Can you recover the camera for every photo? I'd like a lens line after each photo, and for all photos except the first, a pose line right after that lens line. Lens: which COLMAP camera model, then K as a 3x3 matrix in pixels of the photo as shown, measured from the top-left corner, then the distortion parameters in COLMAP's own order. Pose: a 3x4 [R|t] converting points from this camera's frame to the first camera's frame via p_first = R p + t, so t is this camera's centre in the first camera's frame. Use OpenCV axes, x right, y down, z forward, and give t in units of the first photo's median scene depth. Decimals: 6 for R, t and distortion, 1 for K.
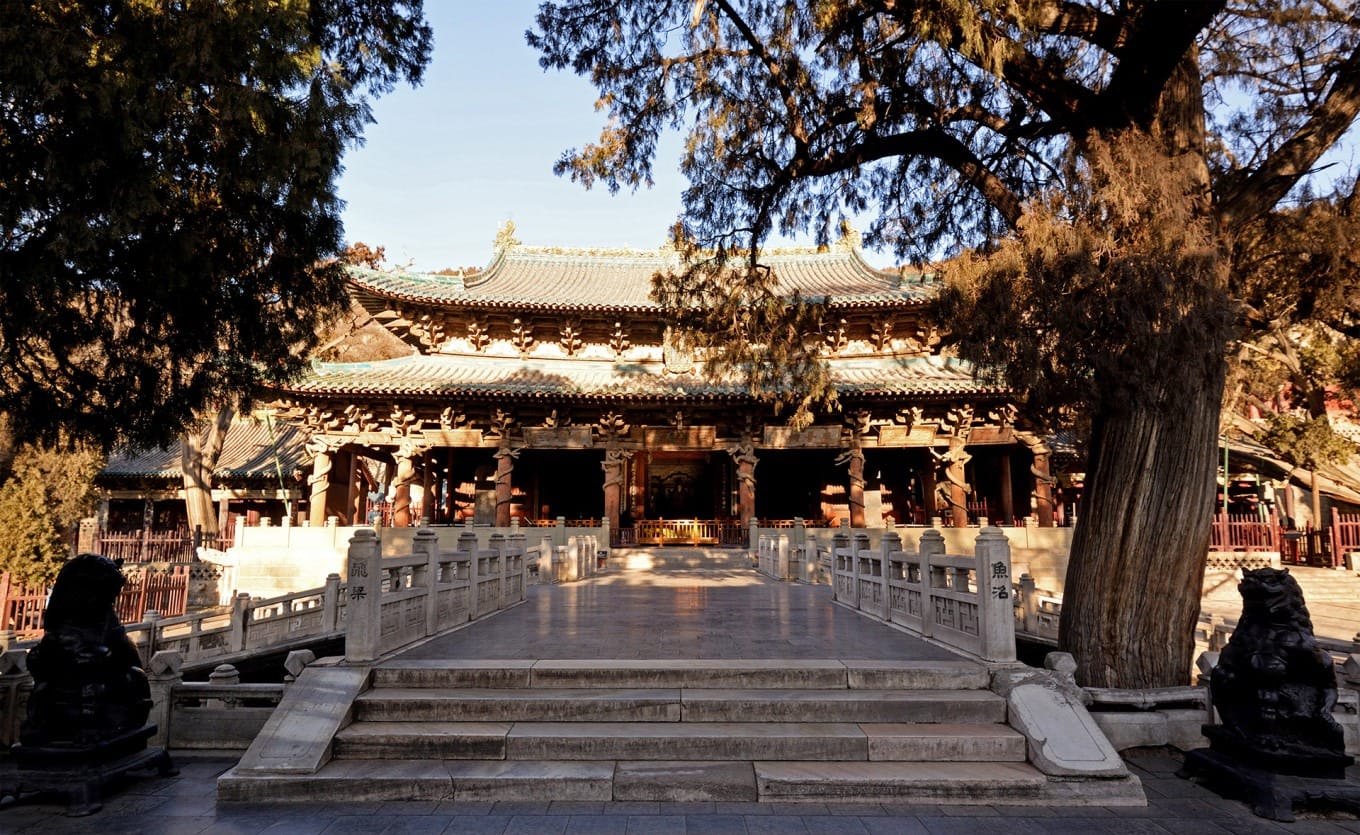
lens RADIAL K [[803.0, 0, 680.0], [0, 803.0, 417.5], [0, 0, 1]] dist [0.001659, 0.000200]
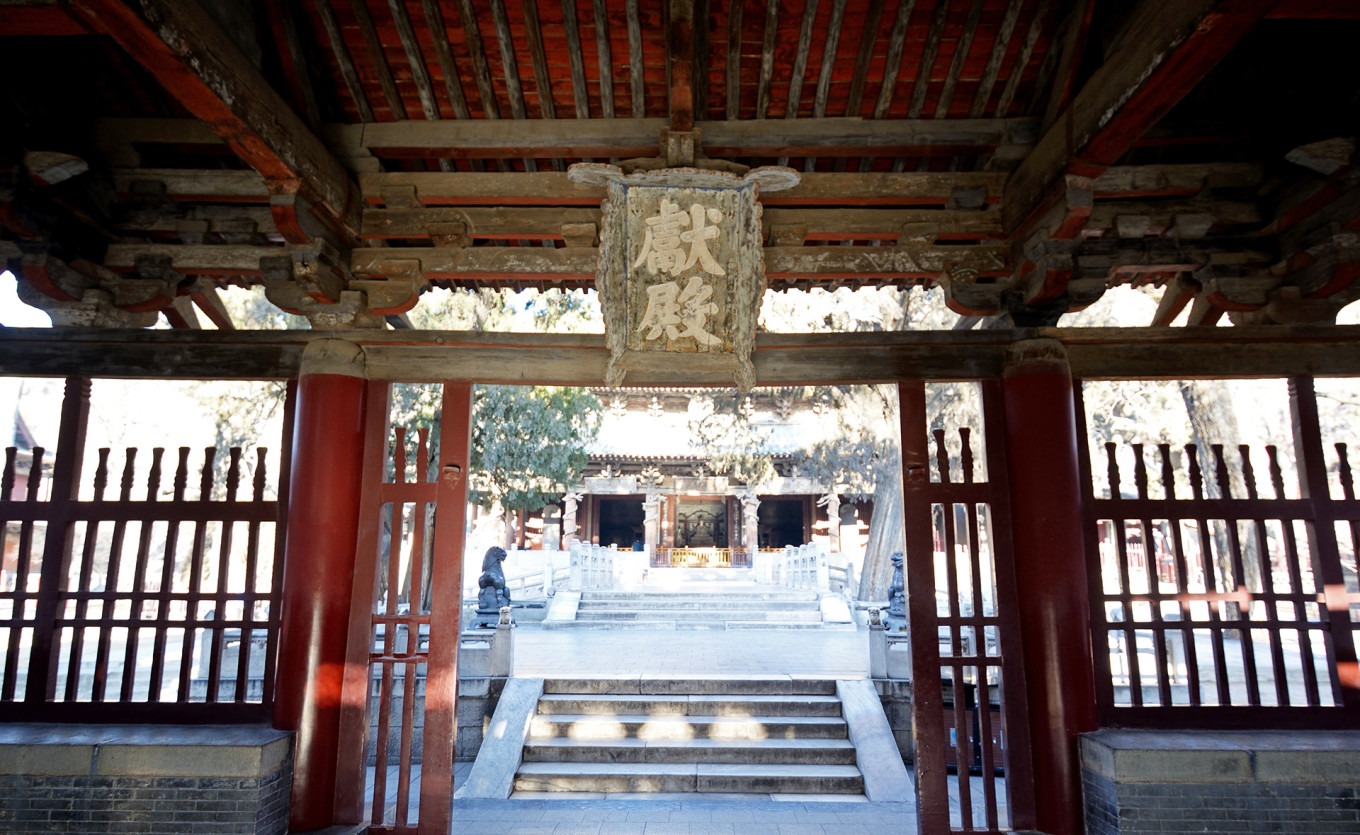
lens RADIAL K [[803.0, 0, 680.0], [0, 803.0, 417.5], [0, 0, 1]] dist [0.001659, 0.000200]
pose [[0.999594, -0.000980, -0.028478, 0.002810], [-0.000247, 0.999073, -0.043043, -0.030776], [0.028494, 0.043033, 0.998667, -0.348998]]
